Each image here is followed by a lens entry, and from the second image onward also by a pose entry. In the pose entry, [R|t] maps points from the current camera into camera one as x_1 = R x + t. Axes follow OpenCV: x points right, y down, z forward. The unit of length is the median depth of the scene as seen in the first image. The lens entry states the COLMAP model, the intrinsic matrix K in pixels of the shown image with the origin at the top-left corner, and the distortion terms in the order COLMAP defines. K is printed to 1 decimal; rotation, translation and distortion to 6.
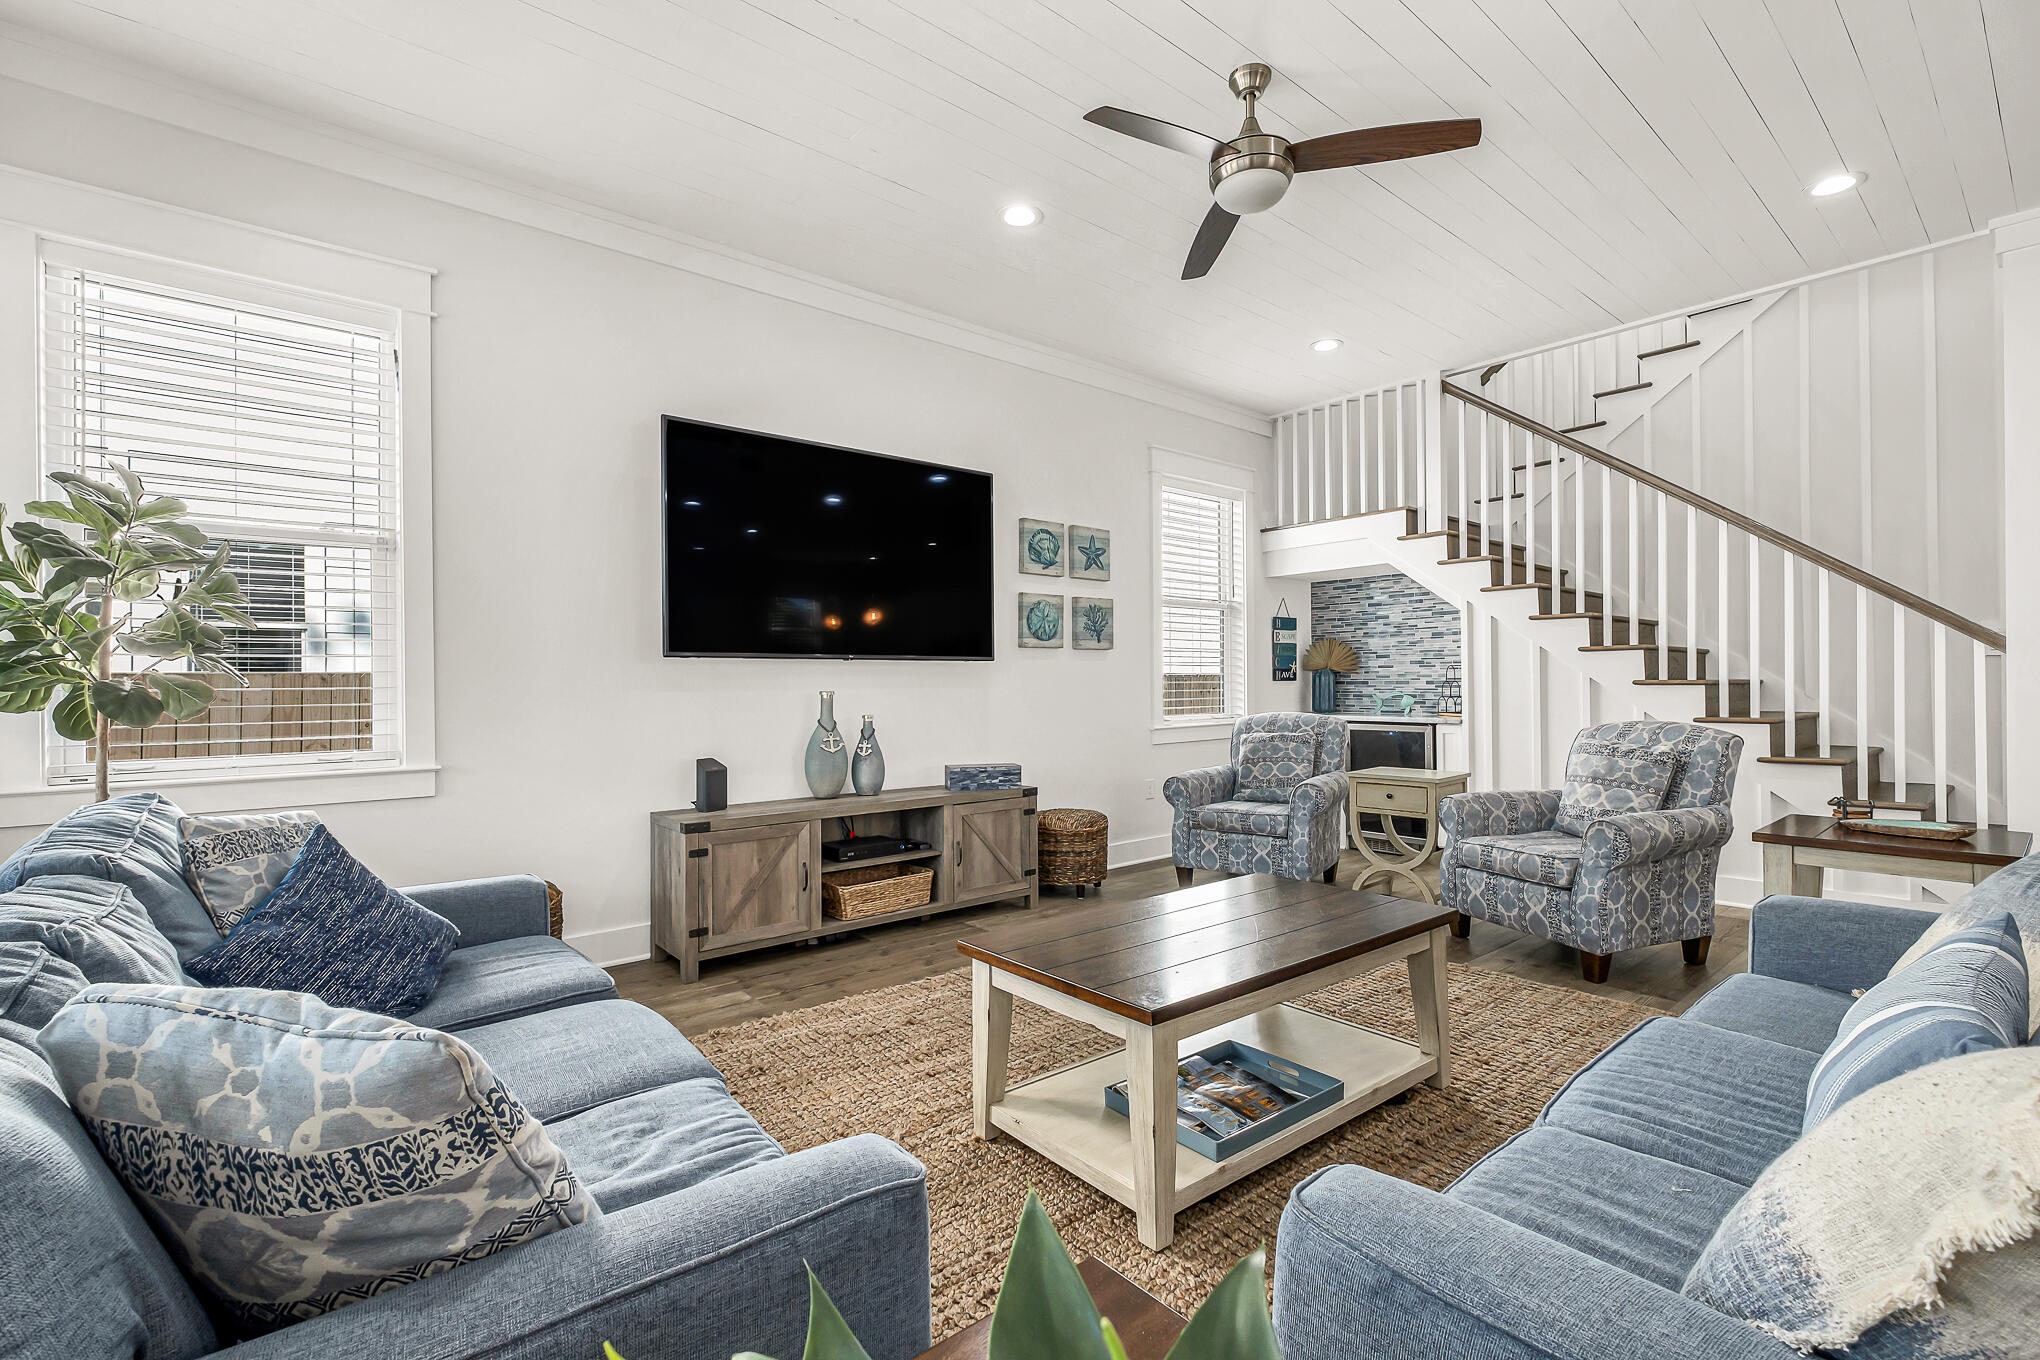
lens RADIAL K [[906.8, 0, 1020.0], [0, 906.8, 680.0], [0, 0, 1]] dist [-0.000901, 0.000067]
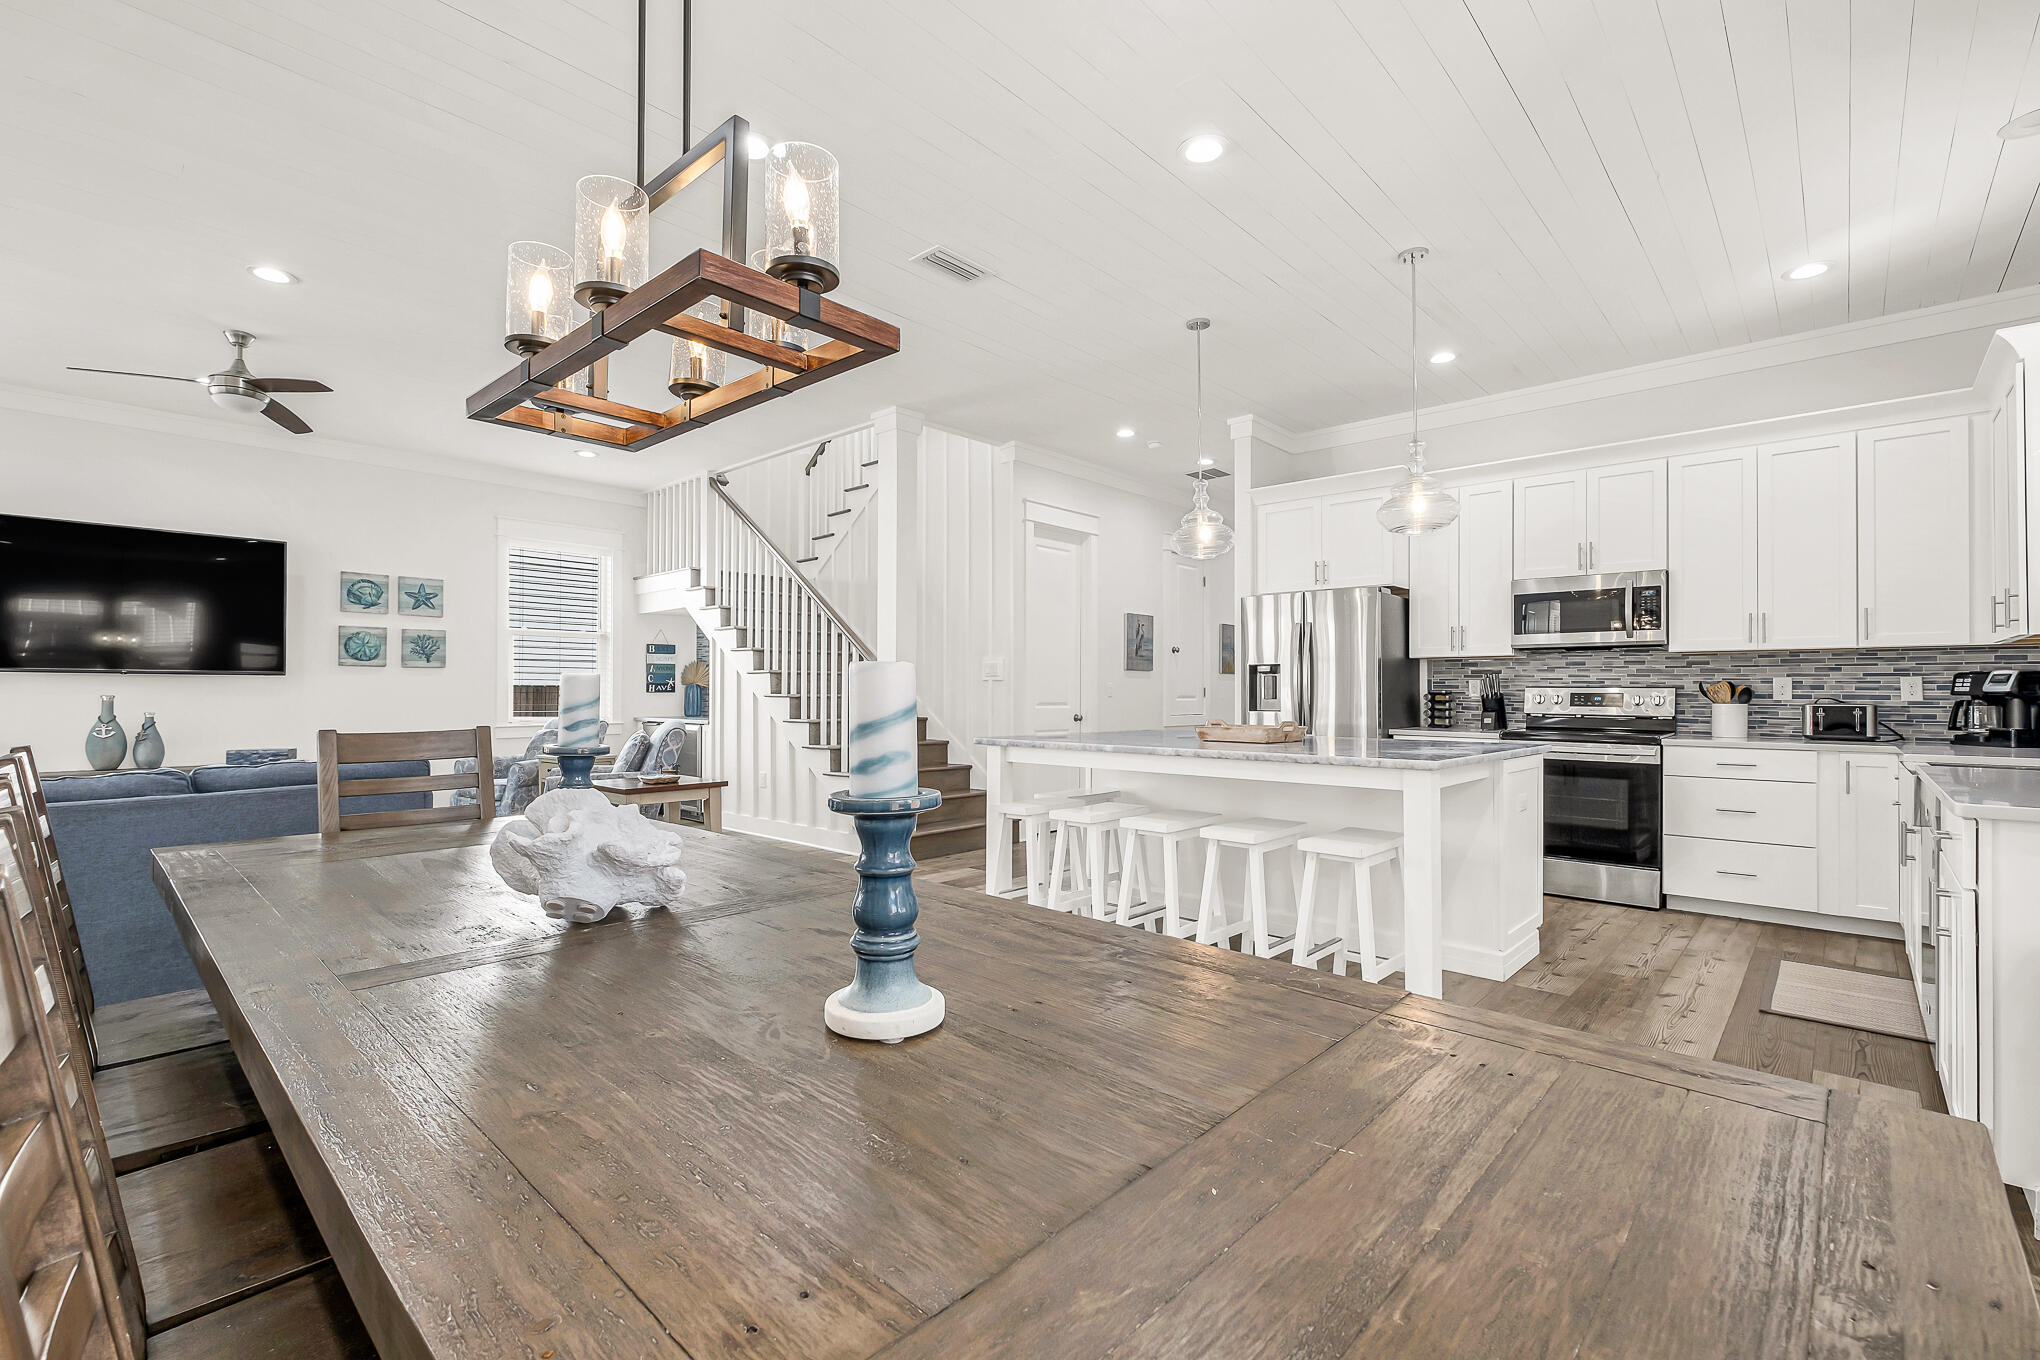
lens RADIAL K [[904.3, 0, 1009.3], [0, 904.3, 685.0], [0, 0, 1]] dist [-0.003493, -0.000029]
pose [[0.991913, 0.011465, 0.126401, 0.917536], [-0.010628, 0.999917, -0.007291, -0.008311], [-0.126474, 0.005888, 0.991952, -0.531031]]
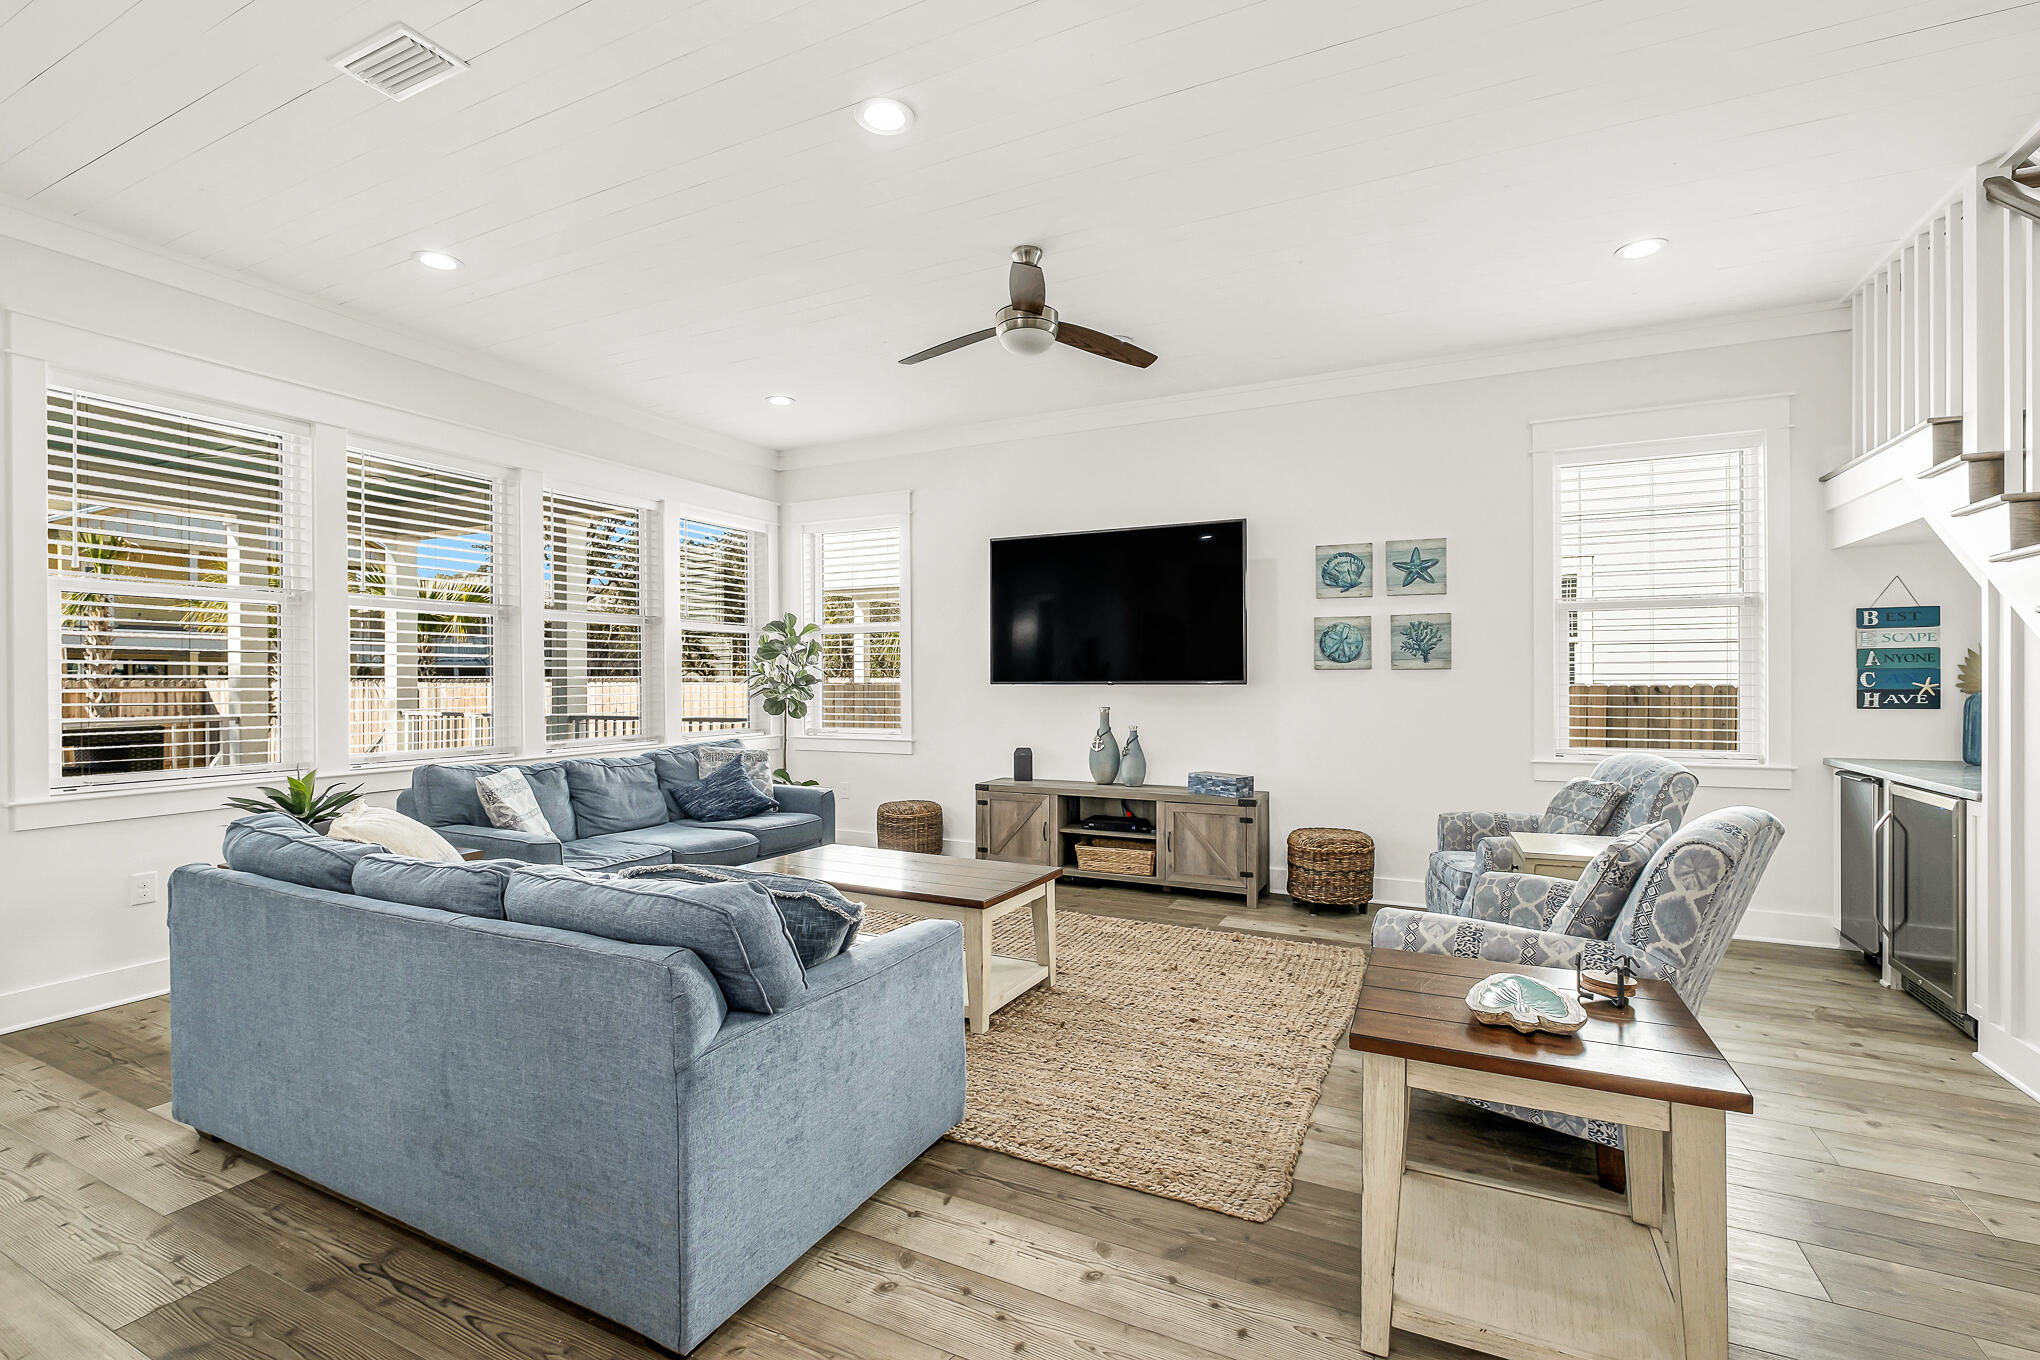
lens RADIAL K [[904.3, 0, 1009.3], [0, 904.3, 685.0], [0, 0, 1]] dist [-0.003493, -0.000029]
pose [[0.402121, 0.011918, -0.915509, 0.897212], [0.002105, 0.999901, 0.013941, -0.037130], [0.915584, -0.007533, 0.402056, 0.280721]]
